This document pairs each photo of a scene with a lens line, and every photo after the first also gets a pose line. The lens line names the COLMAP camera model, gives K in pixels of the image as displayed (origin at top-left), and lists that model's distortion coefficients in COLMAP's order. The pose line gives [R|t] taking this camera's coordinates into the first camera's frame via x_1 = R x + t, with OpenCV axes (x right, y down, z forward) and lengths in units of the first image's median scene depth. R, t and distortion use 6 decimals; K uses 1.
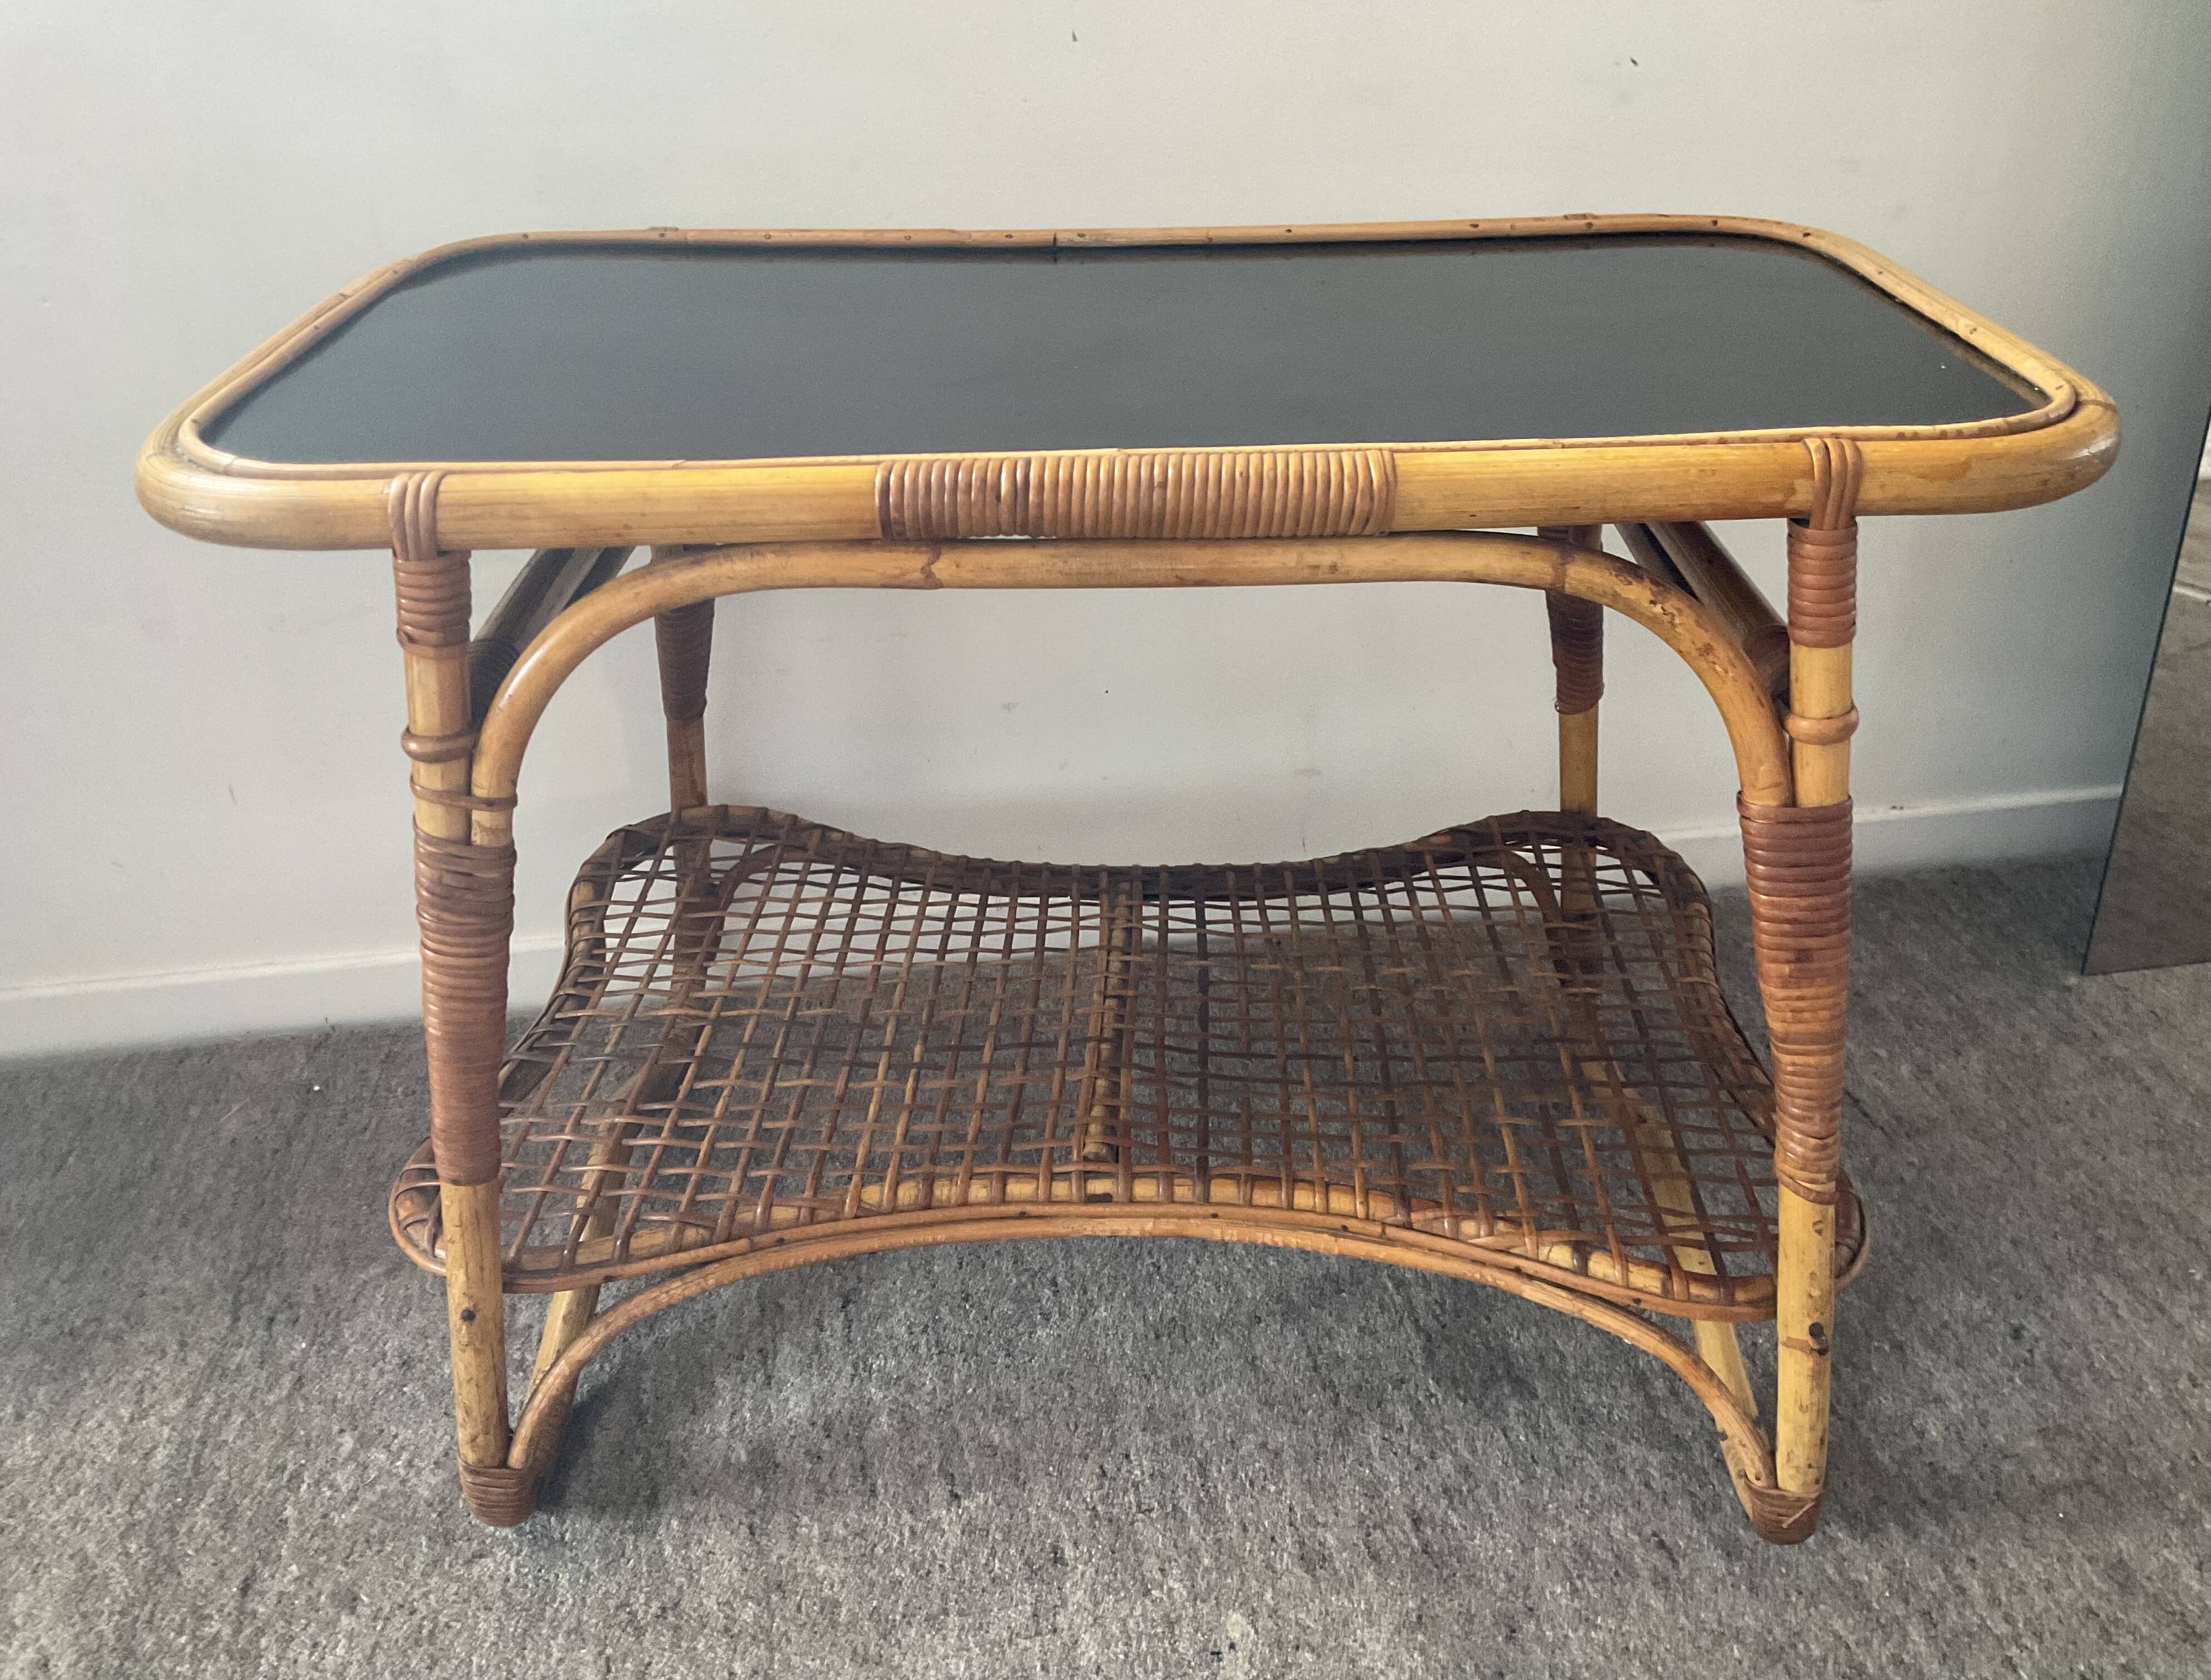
lens RADIAL K [[1833.0, 0, 1105.5], [0, 1833.0, 840.0], [0, 0, 1]] dist [0.096937, -0.170538]
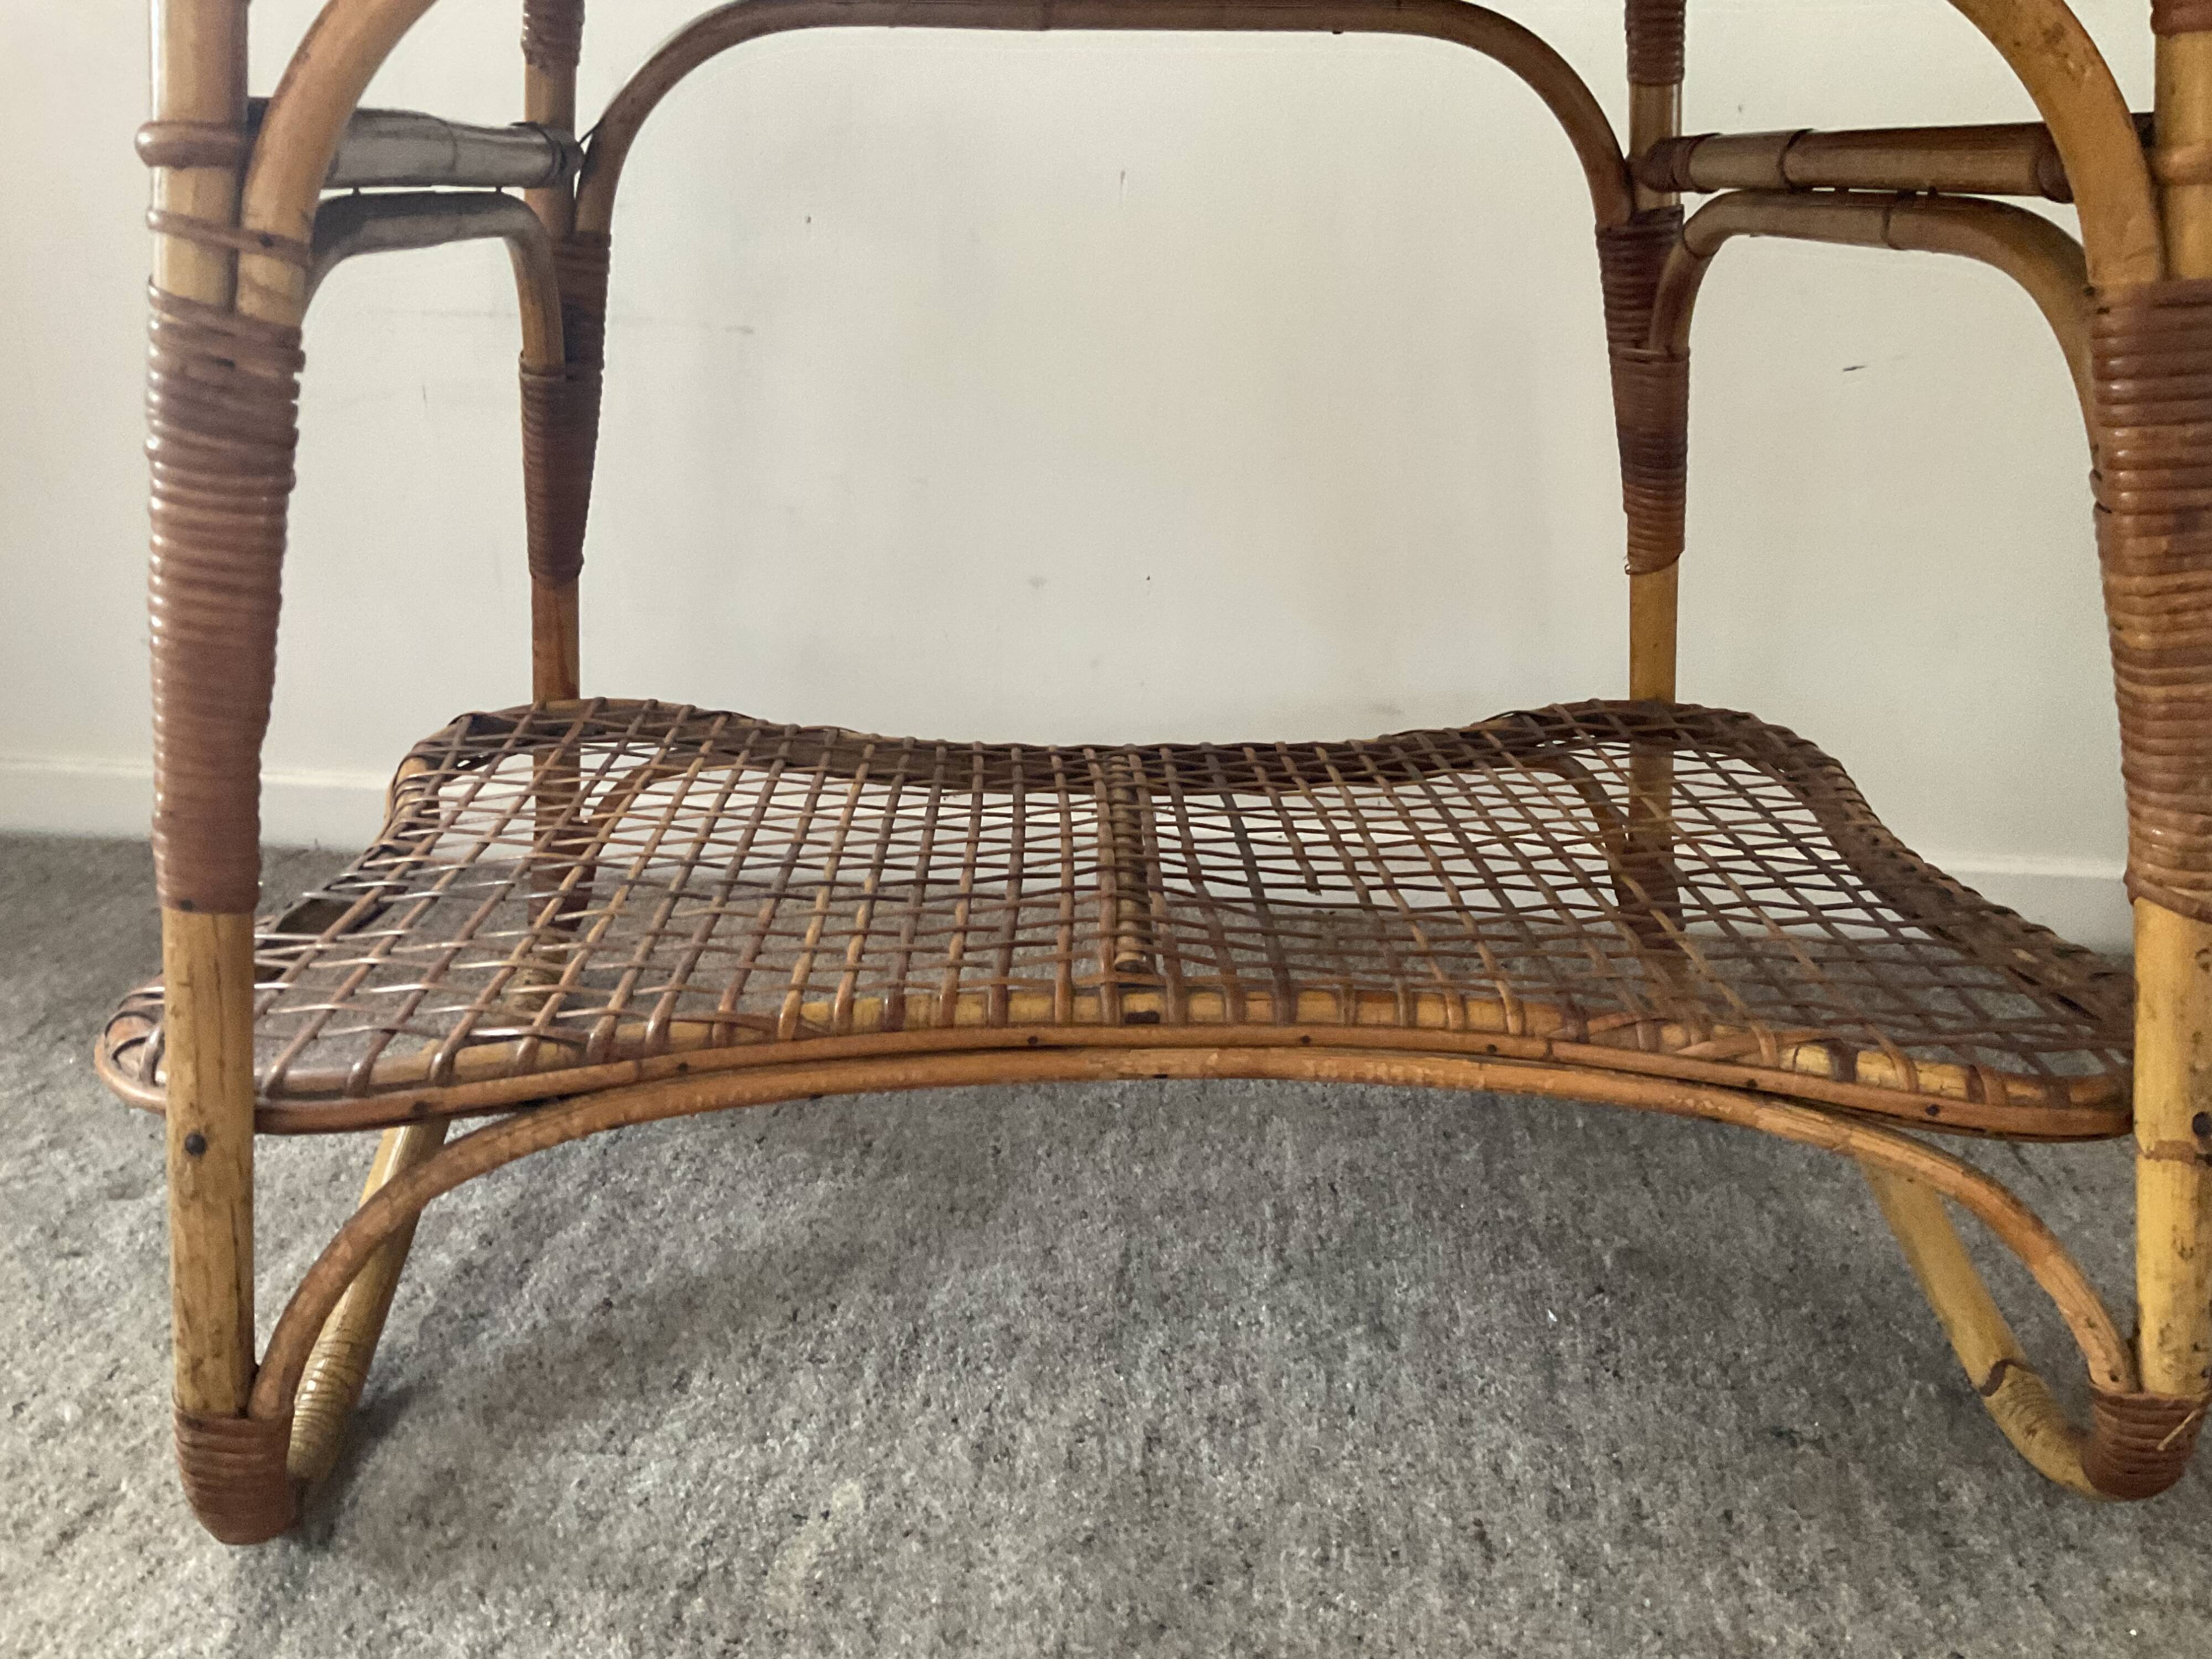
lens RADIAL K [[1816.0, 0, 1093.3], [0, 1816.0, 826.6], [0, 0, 1]] dist [0.096507, -0.182813]
pose [[0.997551, -0.001556, 0.069921, -0.070356], [0.013837, 0.984382, -0.175499, 0.244094], [-0.068556, 0.176037, 0.981993, 0.305025]]
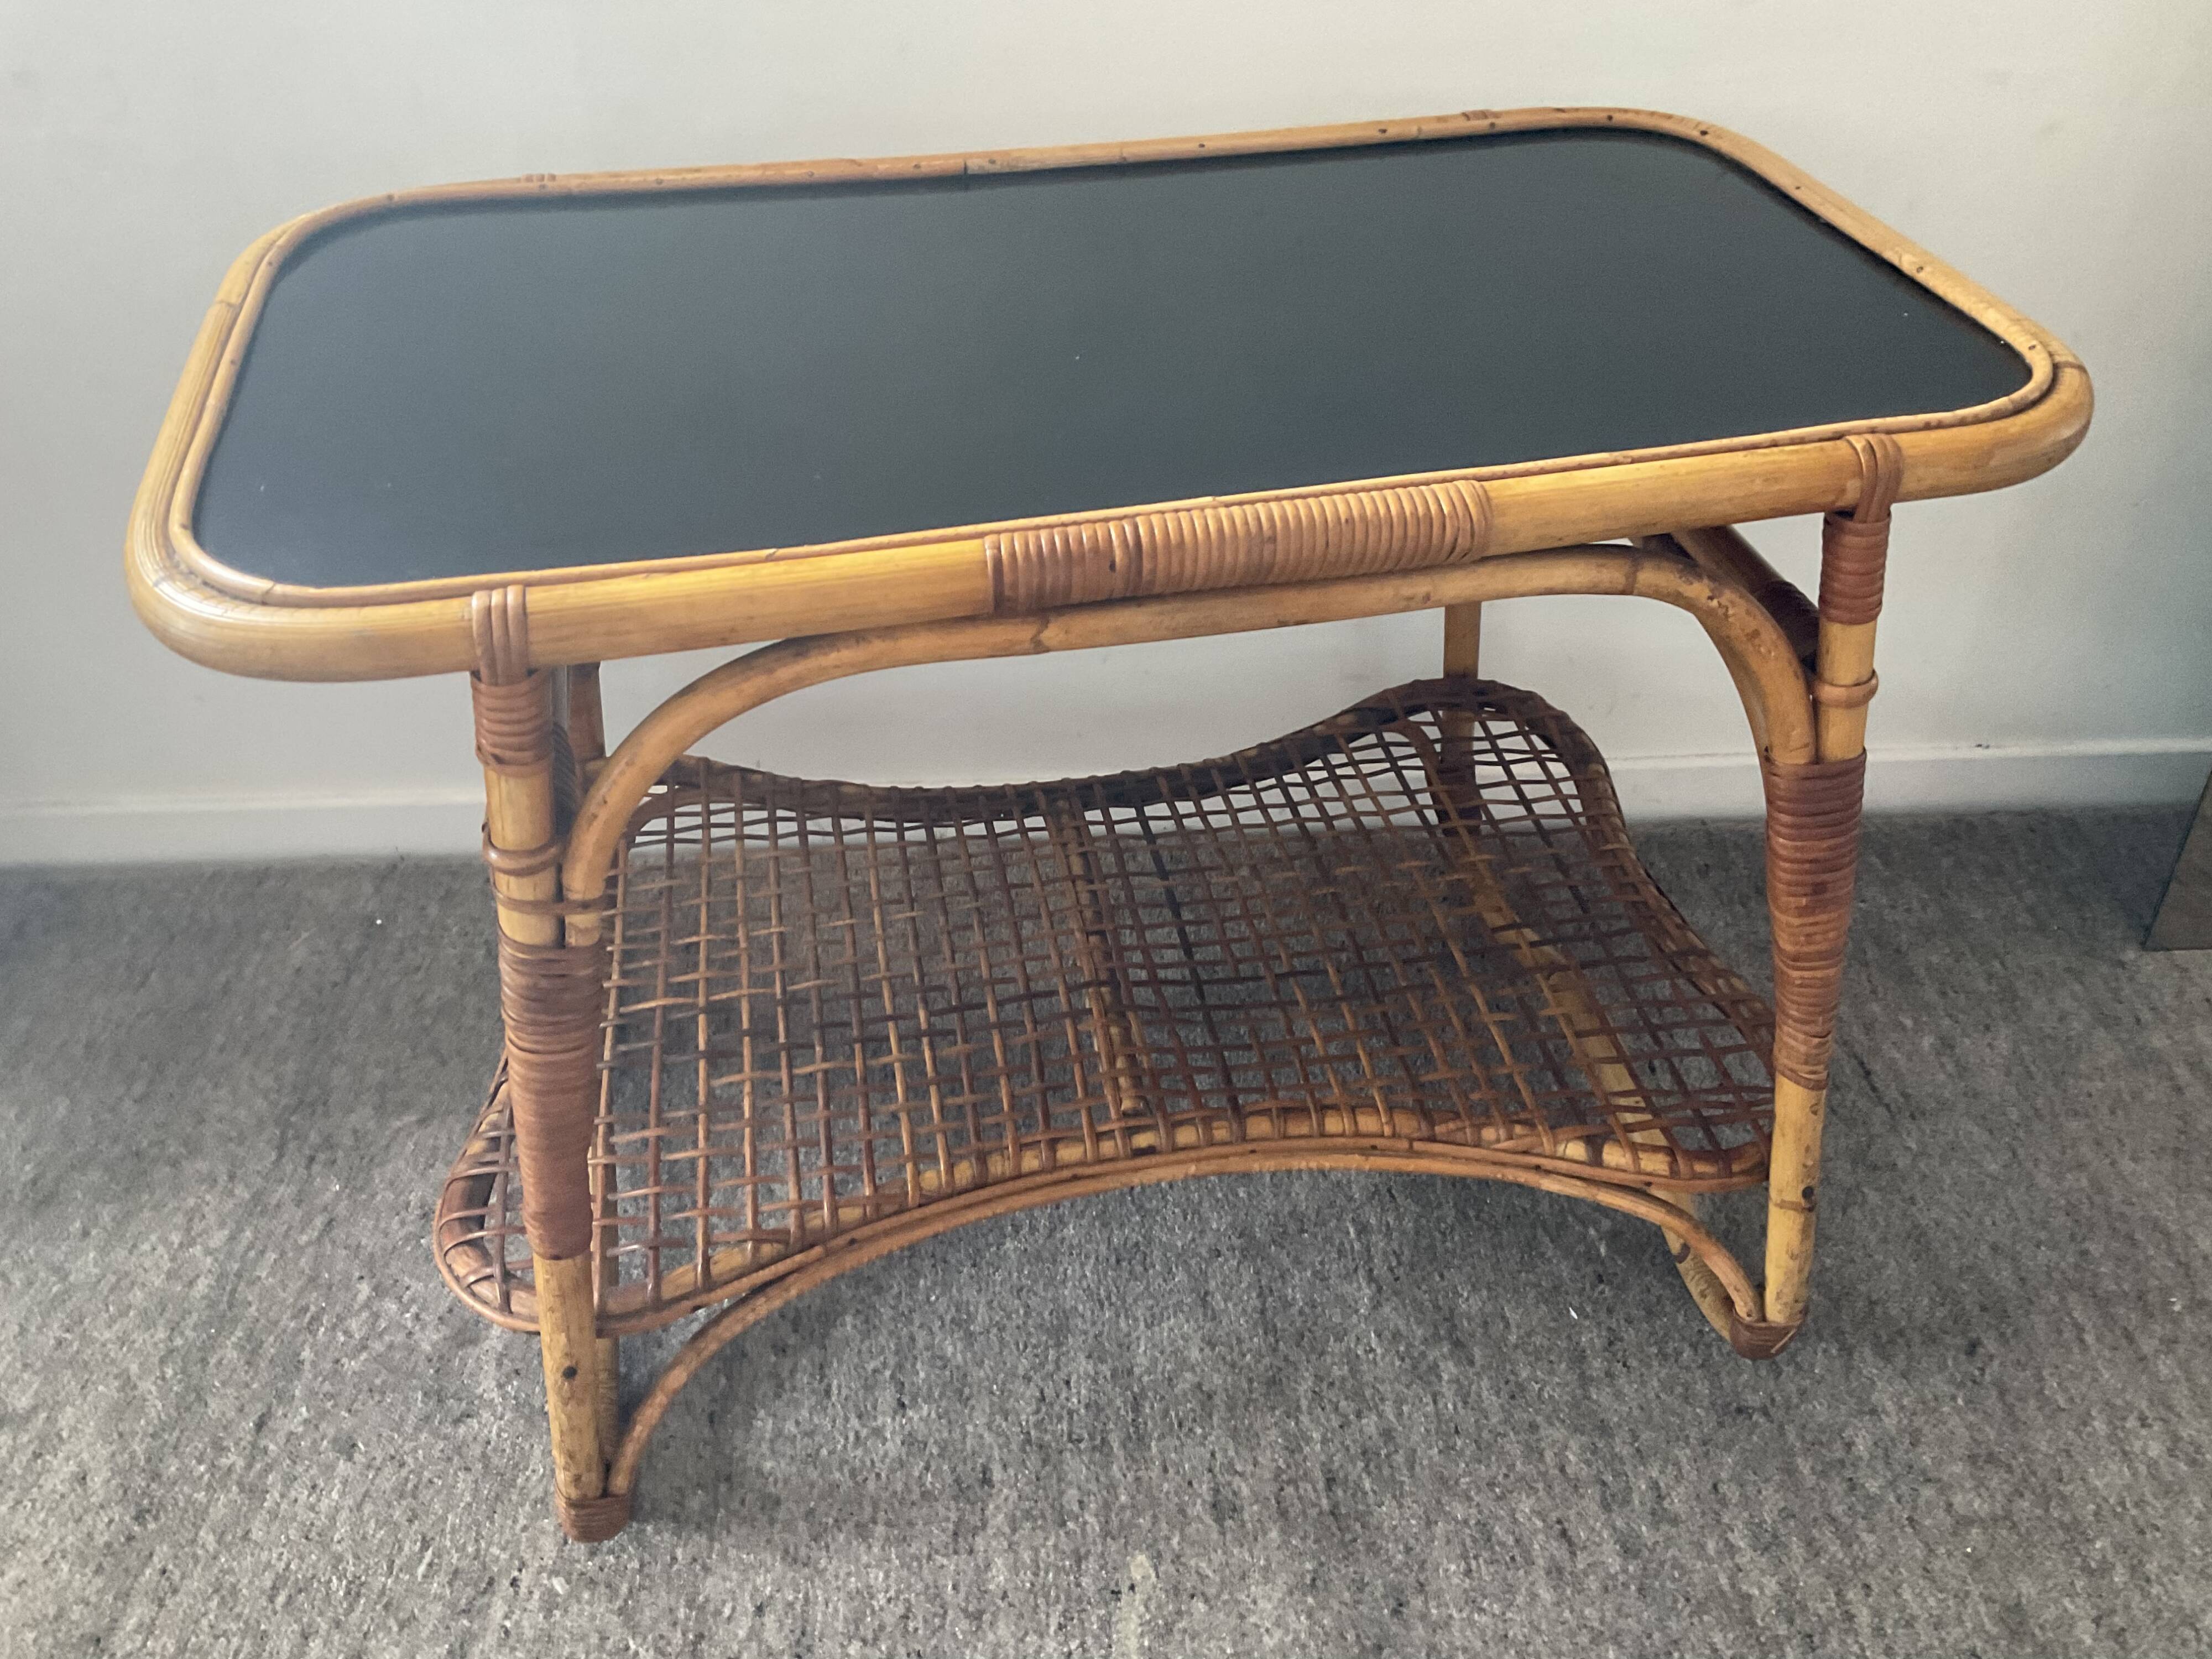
lens RADIAL K [[1816.0, 0, 1093.3], [0, 1816.0, 826.6], [0, 0, 1]] dist [0.096507, -0.182813]
pose [[0.979070, -0.114336, 0.168371, -0.184911], [0.088743, 0.984328, 0.152393, -0.147158], [-0.183156, -0.134262, 0.973872, 0.021630]]
